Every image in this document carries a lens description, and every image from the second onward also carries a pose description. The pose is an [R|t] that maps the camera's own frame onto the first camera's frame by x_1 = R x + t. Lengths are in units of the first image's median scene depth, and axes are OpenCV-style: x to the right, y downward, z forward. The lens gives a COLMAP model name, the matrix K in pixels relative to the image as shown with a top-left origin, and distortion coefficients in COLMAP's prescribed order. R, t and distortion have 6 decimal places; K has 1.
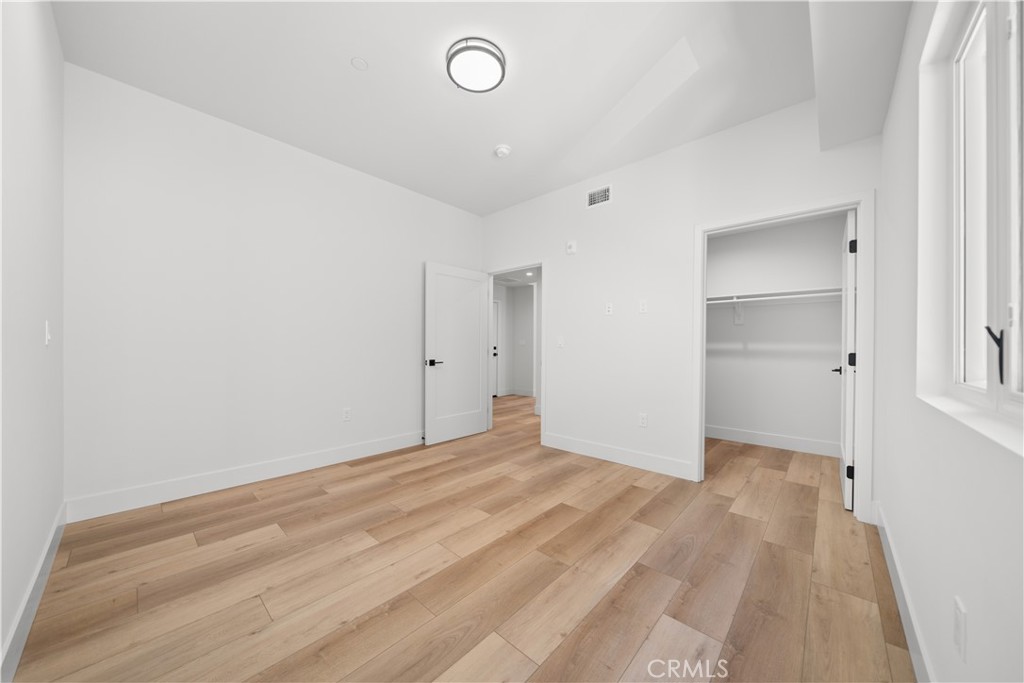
lens RADIAL K [[349.0, 0, 511.9], [0, 349.0, 346.6], [0, 0, 1]] dist [-0.005942, 0.000074]
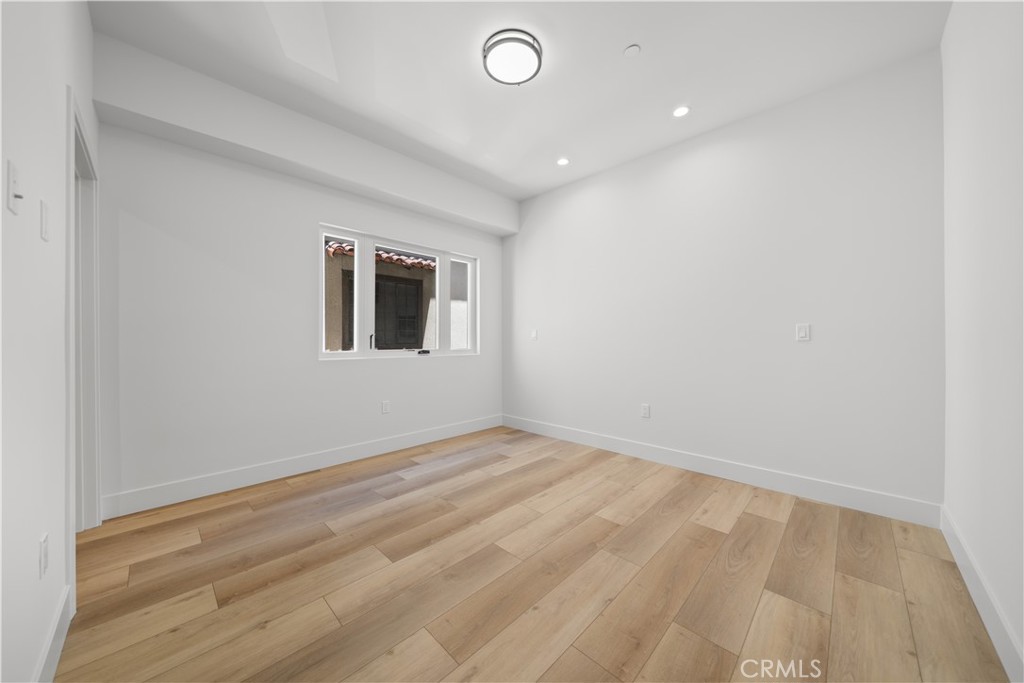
lens RADIAL K [[349.0, 0, 511.9], [0, 349.0, 346.6], [0, 0, 1]] dist [-0.005942, 0.000074]
pose [[-0.999342, -0.006952, 0.035600, -0.139583], [-0.006344, 0.999832, 0.017173, -0.000051], [-0.035714, 0.016936, -0.999219, 1.985160]]
